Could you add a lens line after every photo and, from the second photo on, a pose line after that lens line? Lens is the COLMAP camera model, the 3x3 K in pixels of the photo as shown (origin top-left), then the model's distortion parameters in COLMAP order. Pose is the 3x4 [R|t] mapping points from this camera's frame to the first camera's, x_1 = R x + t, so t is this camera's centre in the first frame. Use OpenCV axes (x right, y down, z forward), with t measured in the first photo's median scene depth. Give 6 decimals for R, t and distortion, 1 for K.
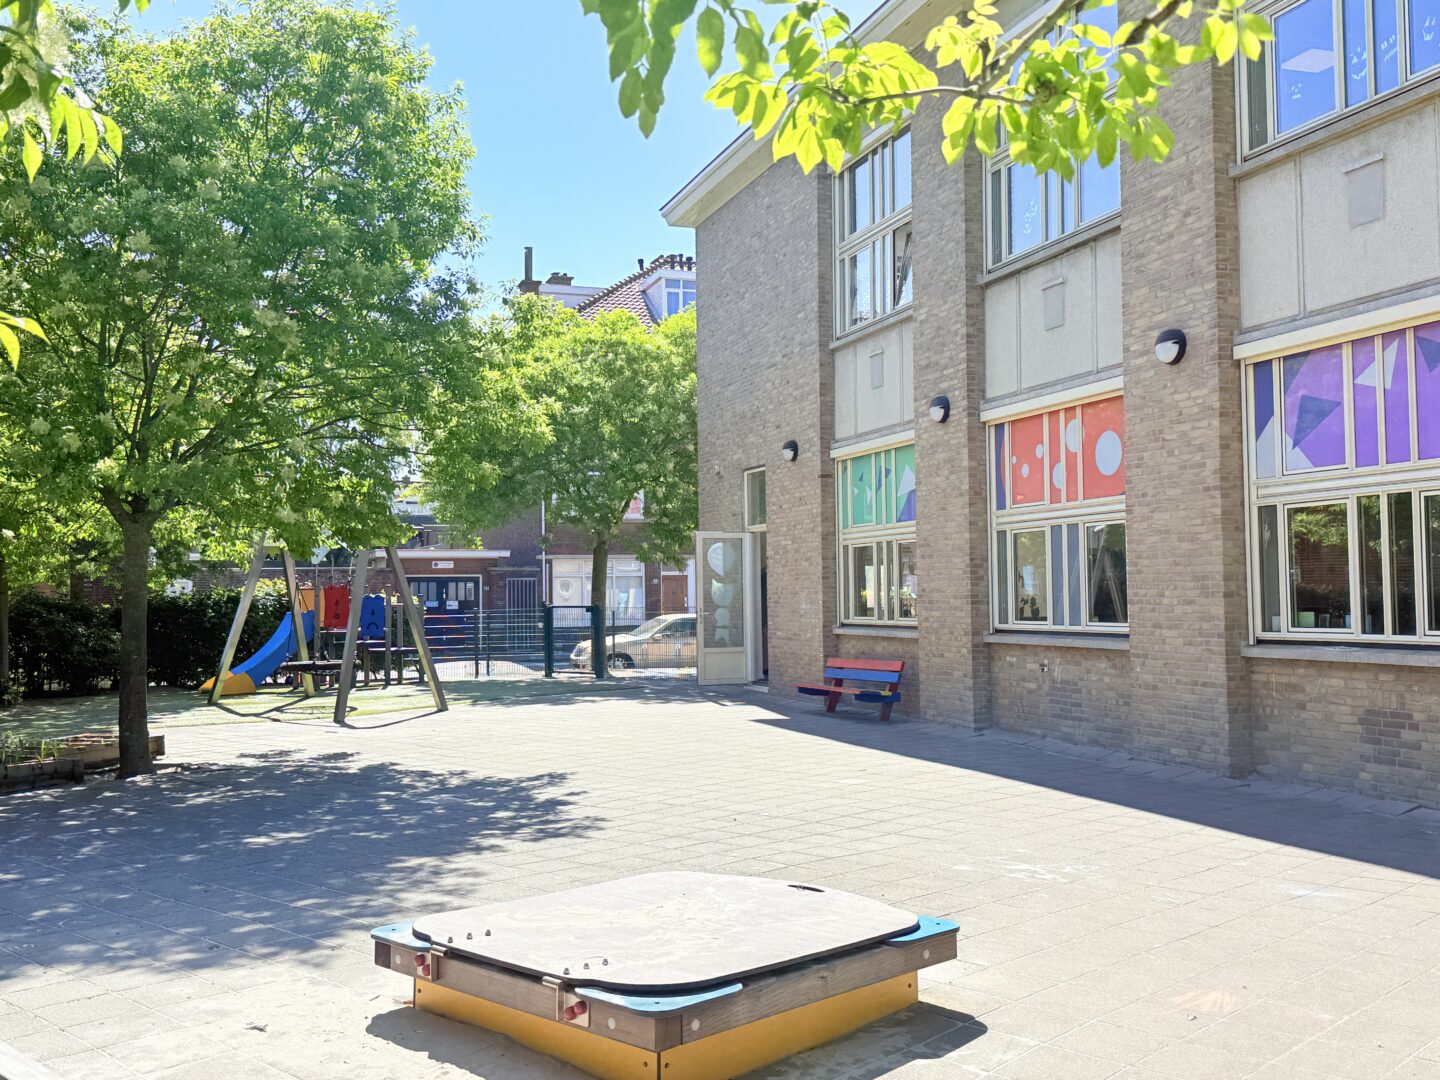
lens RADIAL K [[1410.6, 0, 720.0], [0, 1410.6, 540.0], [0, 0, 1]] dist [0.178338, -0.384105]
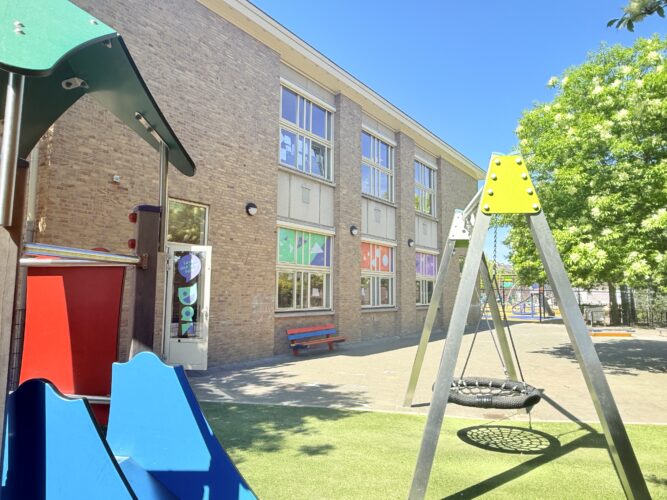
lens RADIAL K [[477.1, 0, 333.5], [0, 477.1, 250.0], [0, 0, 1]] dist [-0.001484, -0.000985]
pose [[-0.607813, 0.091181, 0.788828, -0.606714], [-0.017876, 0.991563, -0.128389, 0.073768], [-0.793879, -0.092138, -0.601055, 1.724305]]
